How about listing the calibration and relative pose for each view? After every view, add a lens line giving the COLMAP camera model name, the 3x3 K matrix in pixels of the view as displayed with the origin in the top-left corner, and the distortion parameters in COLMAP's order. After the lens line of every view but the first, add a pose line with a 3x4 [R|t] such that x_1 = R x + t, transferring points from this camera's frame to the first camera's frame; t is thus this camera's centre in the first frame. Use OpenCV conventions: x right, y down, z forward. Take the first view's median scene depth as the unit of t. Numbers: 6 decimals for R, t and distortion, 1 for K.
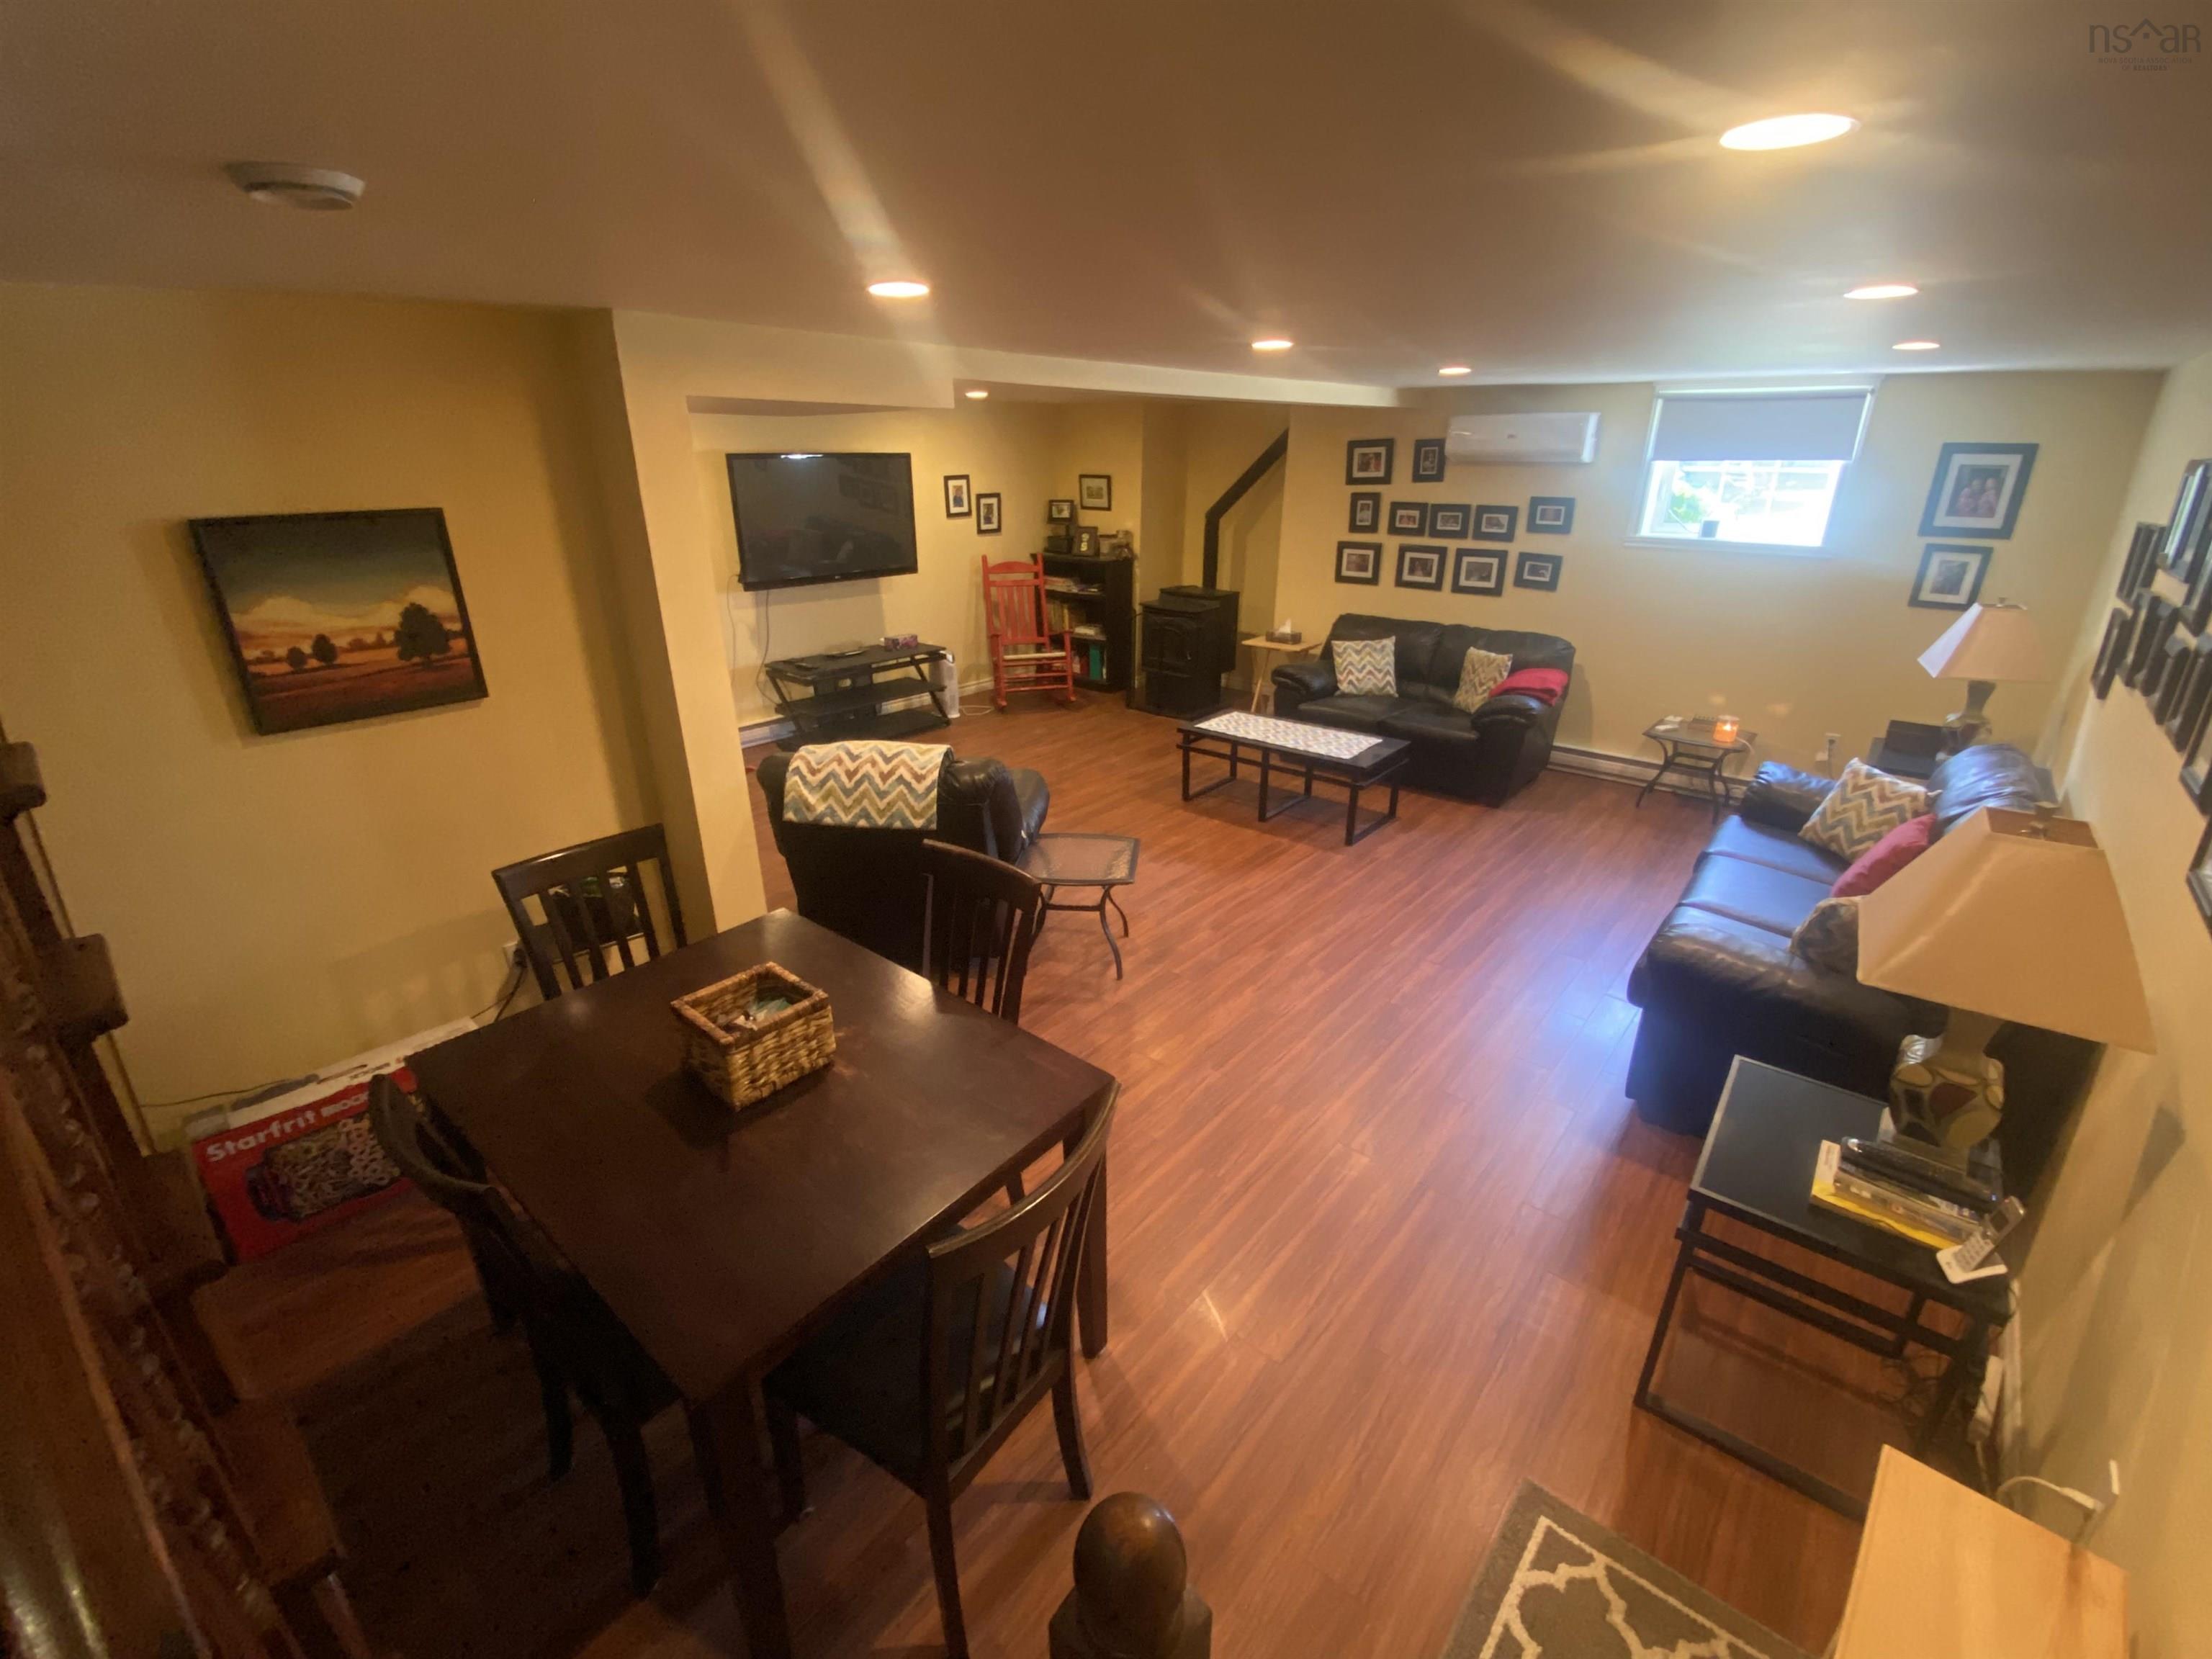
lens RADIAL K [[951.2, 0, 1106.0], [0, 951.2, 829.5], [0, 0, 1]] dist [-0.000628, -0.020451]
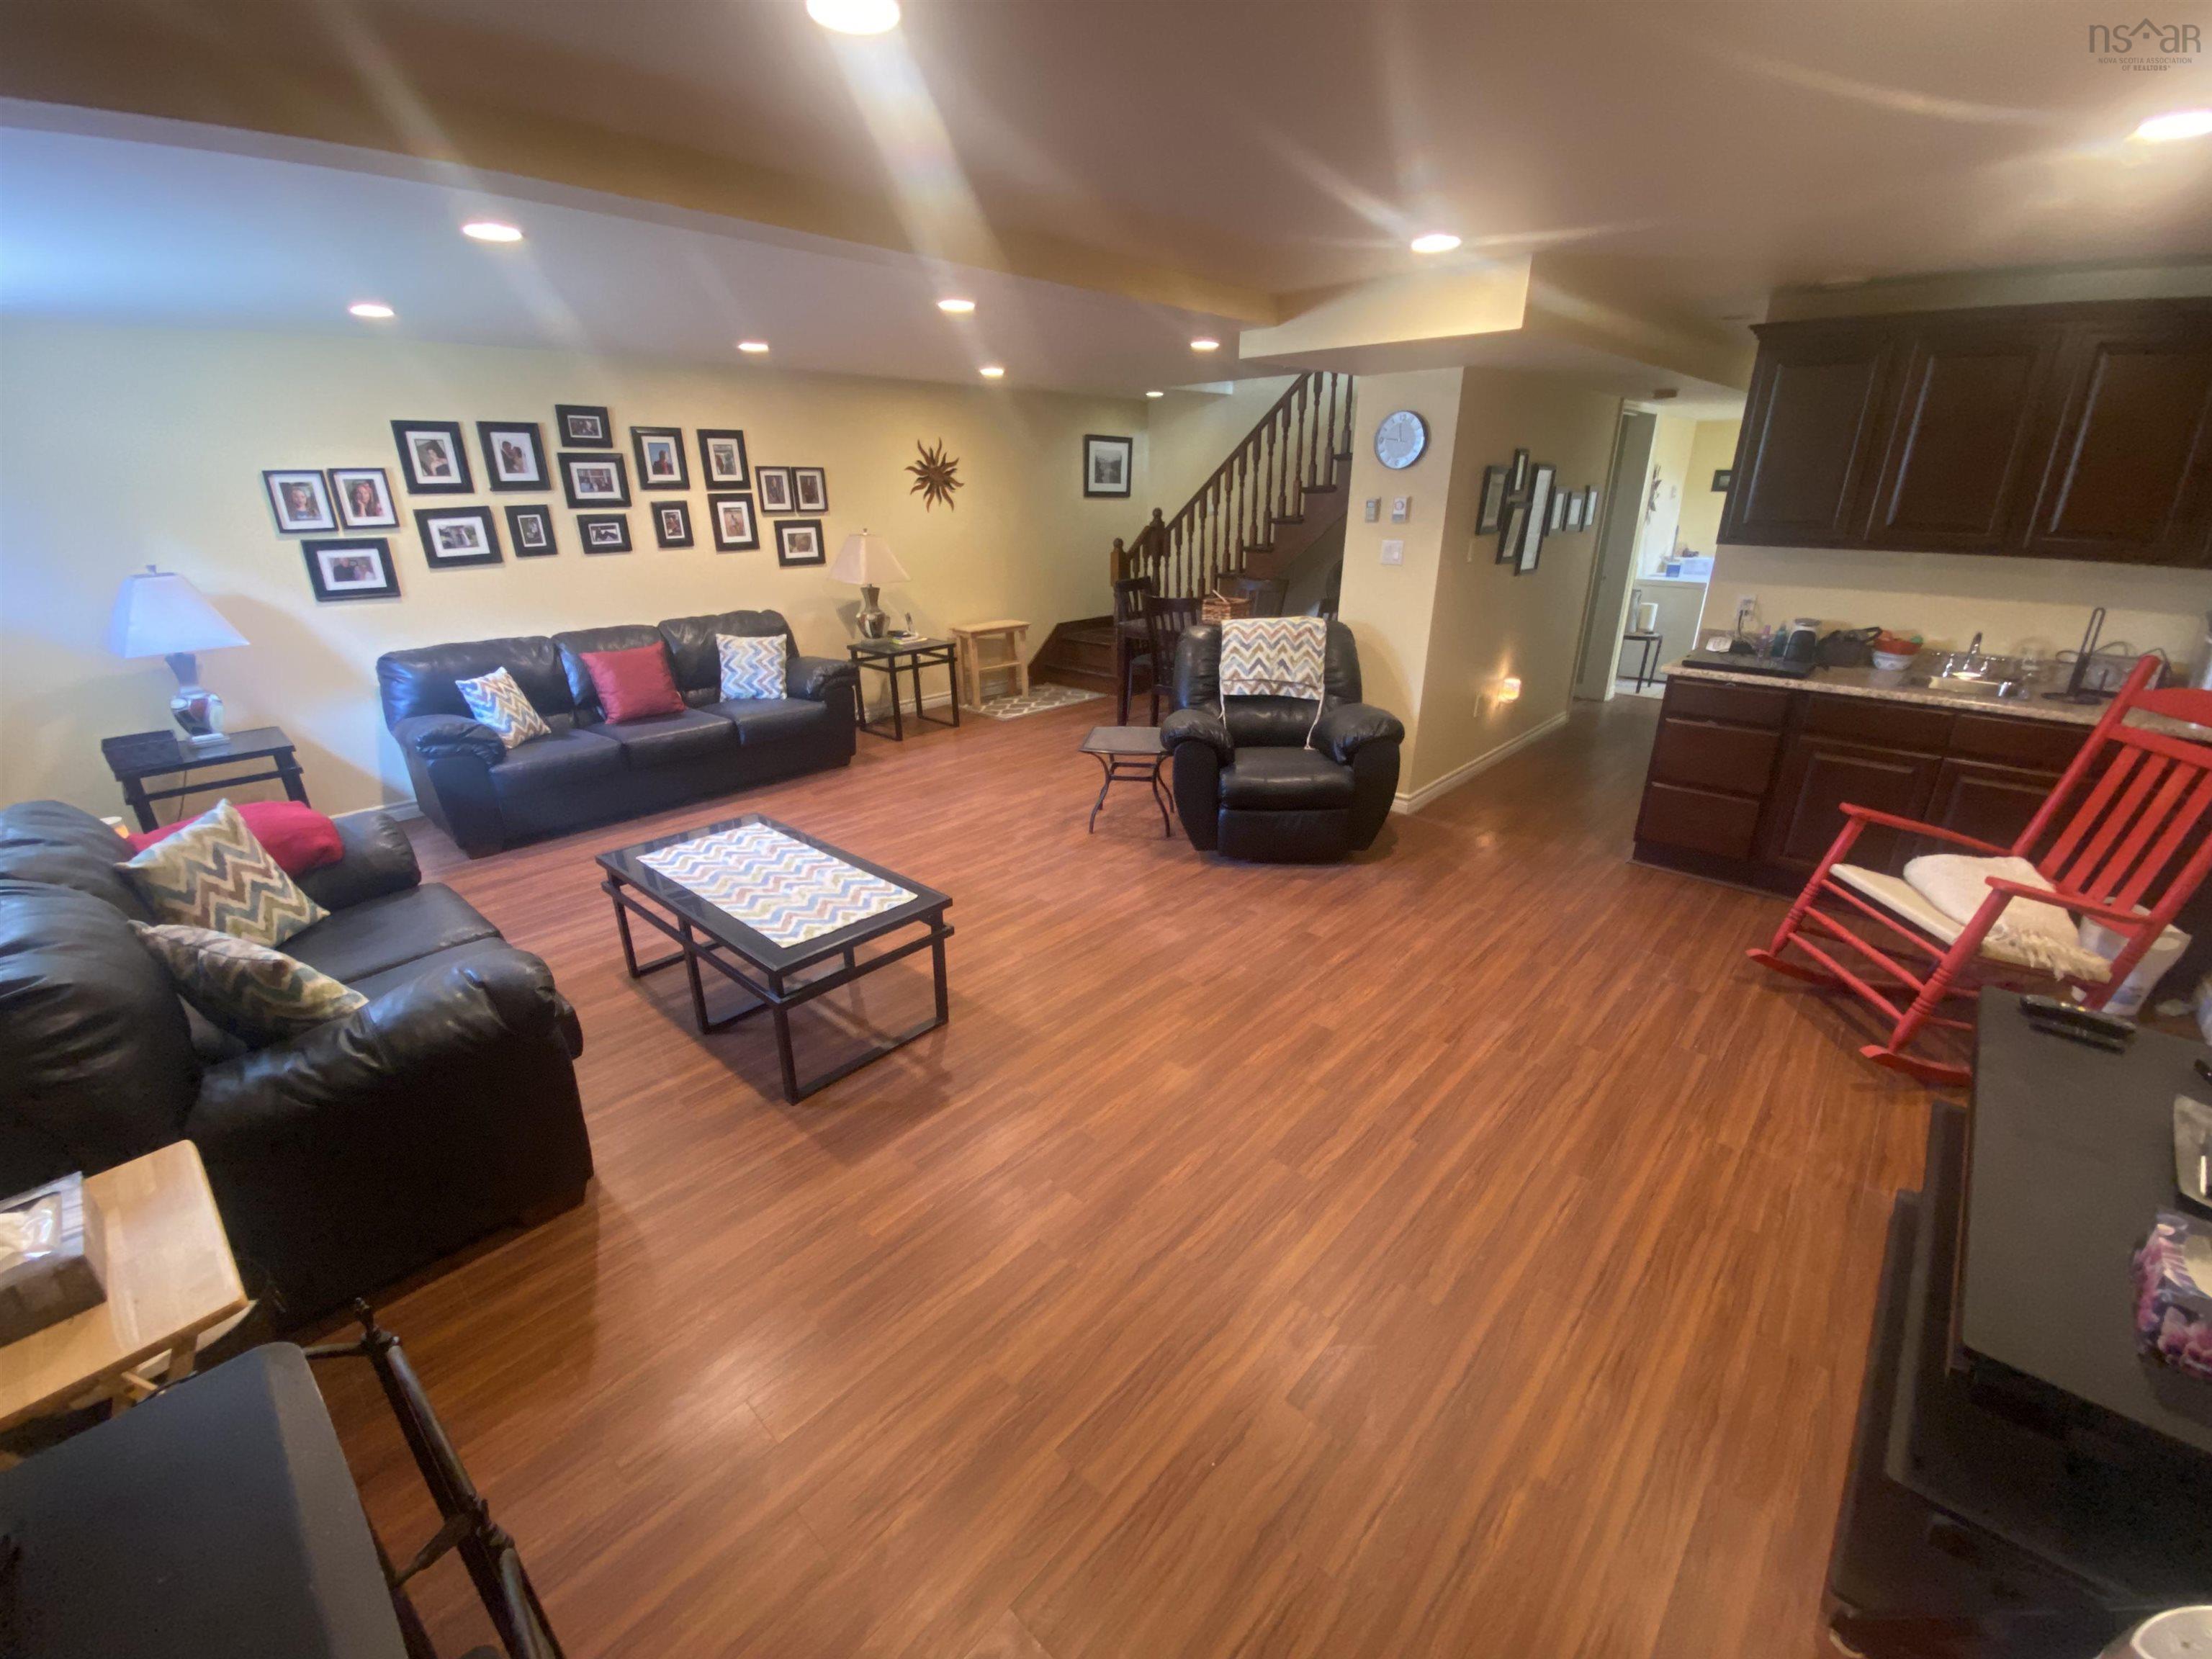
lens RADIAL K [[877.4, 0, 1106.0], [0, 877.4, 829.5], [0, 0, 1]] dist [0.016355, -0.026819]
pose [[-0.999690, -0.004072, 0.024562, -0.017208], [0.013558, 0.738375, 0.674254, -0.415174], [-0.020882, 0.674378, -0.738091, 1.191739]]
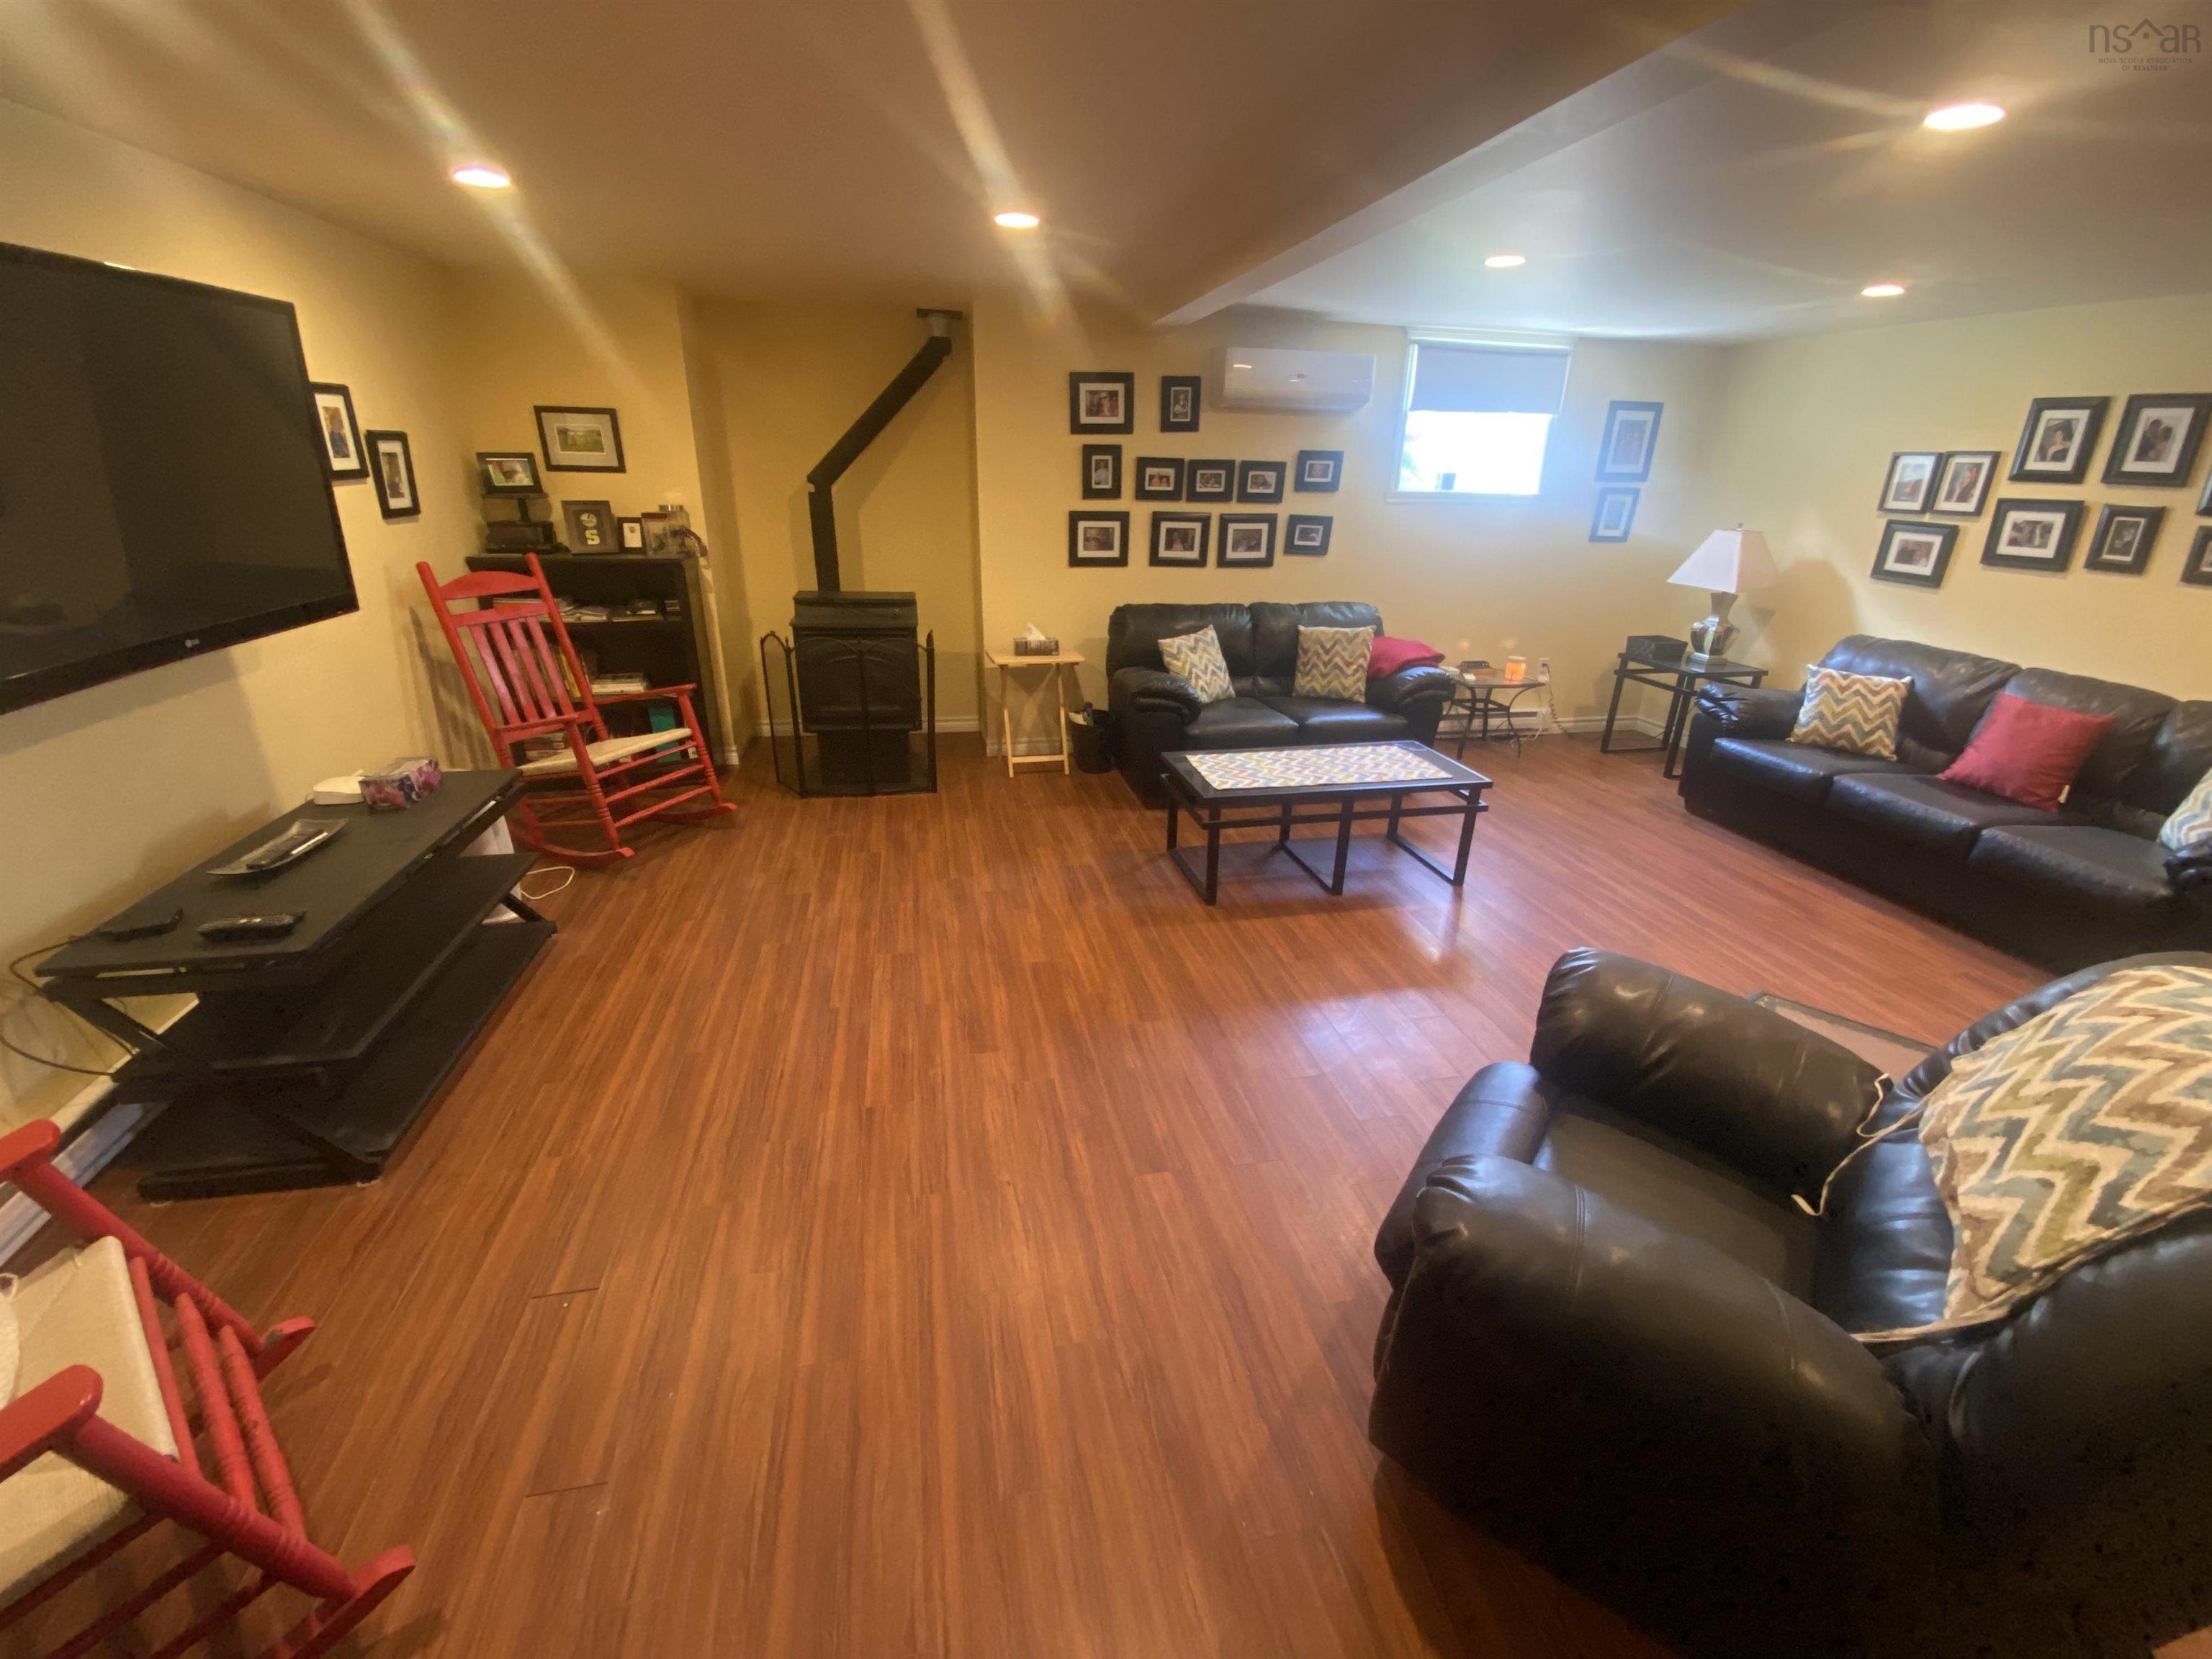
lens RADIAL K [[900.4, 0, 1123.2], [0, 900.4, 836.5], [0, 0, 1]] dist [0.032786, -0.029775]
pose [[0.587786, -0.290586, 0.755028, -0.374928], [0.272207, 0.949889, 0.153670, -0.171025], [-0.761847, 0.115198, 0.637431, 0.588234]]
